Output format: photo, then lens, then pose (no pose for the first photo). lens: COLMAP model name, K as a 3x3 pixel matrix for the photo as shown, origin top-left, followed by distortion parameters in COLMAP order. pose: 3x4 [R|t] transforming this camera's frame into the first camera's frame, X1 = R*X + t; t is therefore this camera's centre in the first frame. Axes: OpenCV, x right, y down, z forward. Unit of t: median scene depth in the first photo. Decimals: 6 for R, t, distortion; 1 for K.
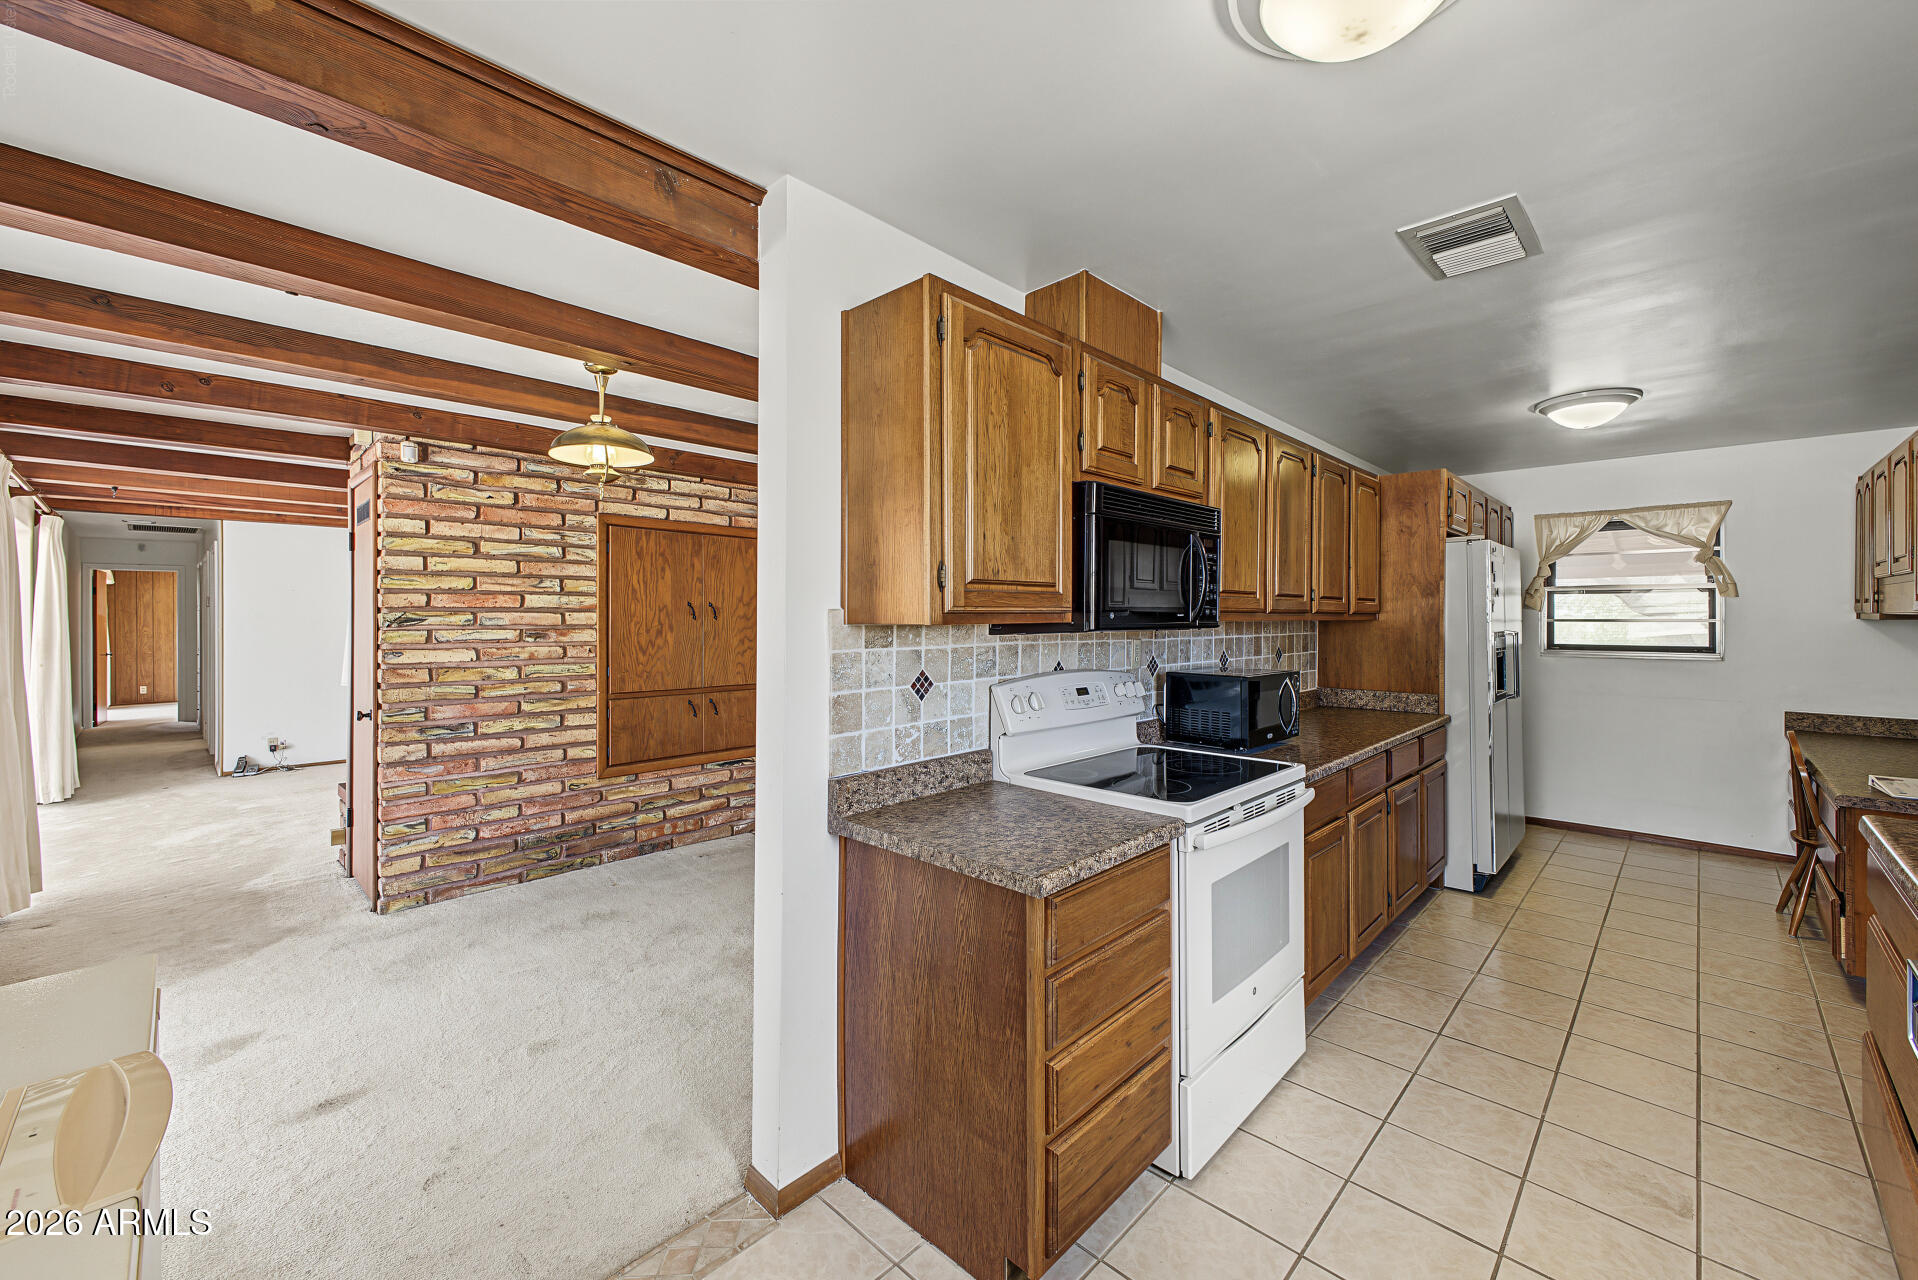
lens RADIAL K [[776.2, 0, 961.1], [0, 776.2, 610.4], [0, 0, 1]] dist [-0.000050, -0.000028]
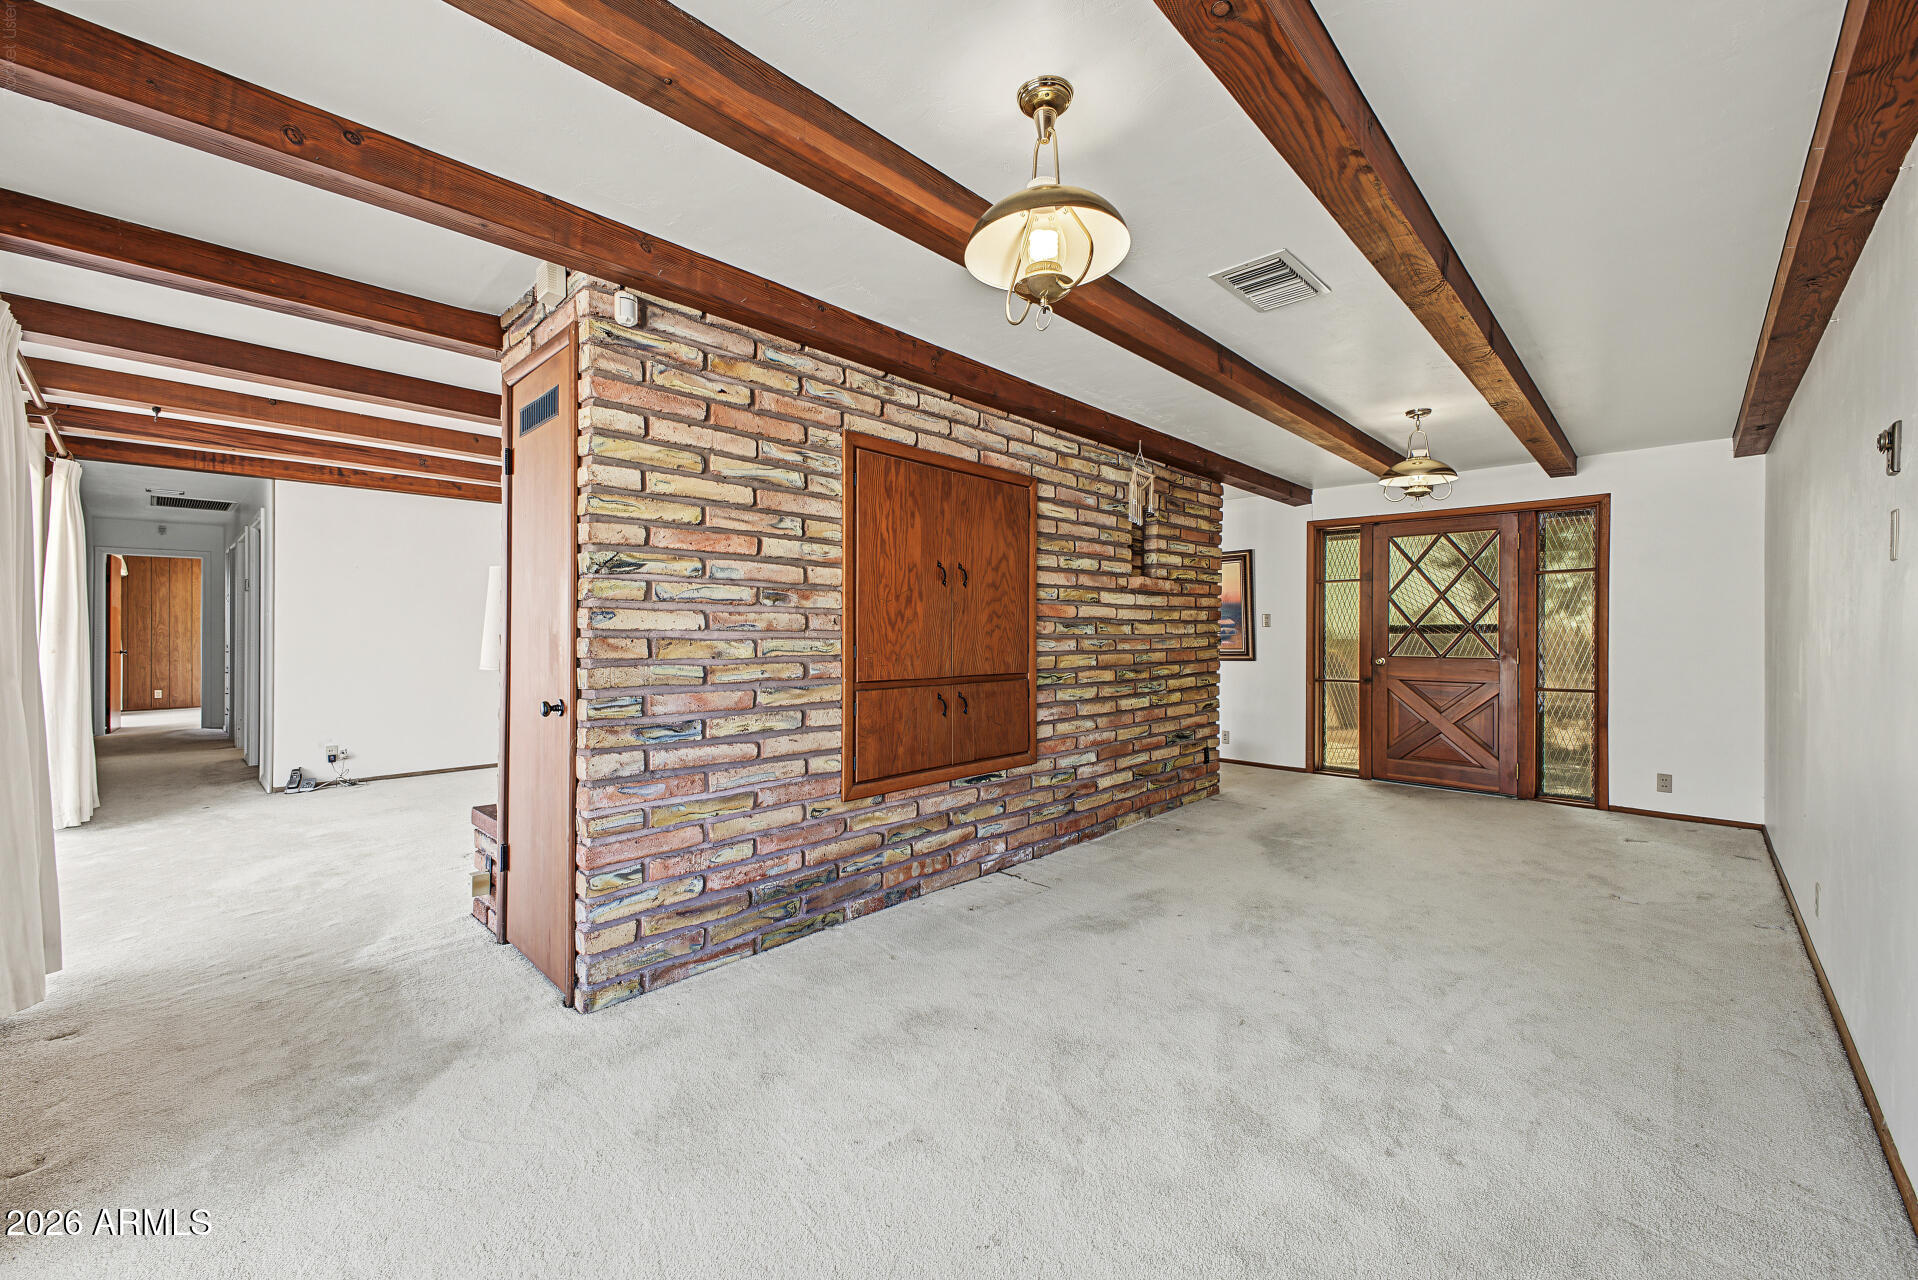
lens RADIAL K [[775.7, 0, 961.8], [0, 775.7, 620.8], [0, 0, 1]] dist [0.012397, -0.004479]
pose [[0.999989, 0.002623, -0.003852, -0.379338], [-0.002632, 0.999994, -0.002401, 0.055620], [0.003846, 0.002411, 0.999990, 0.305600]]
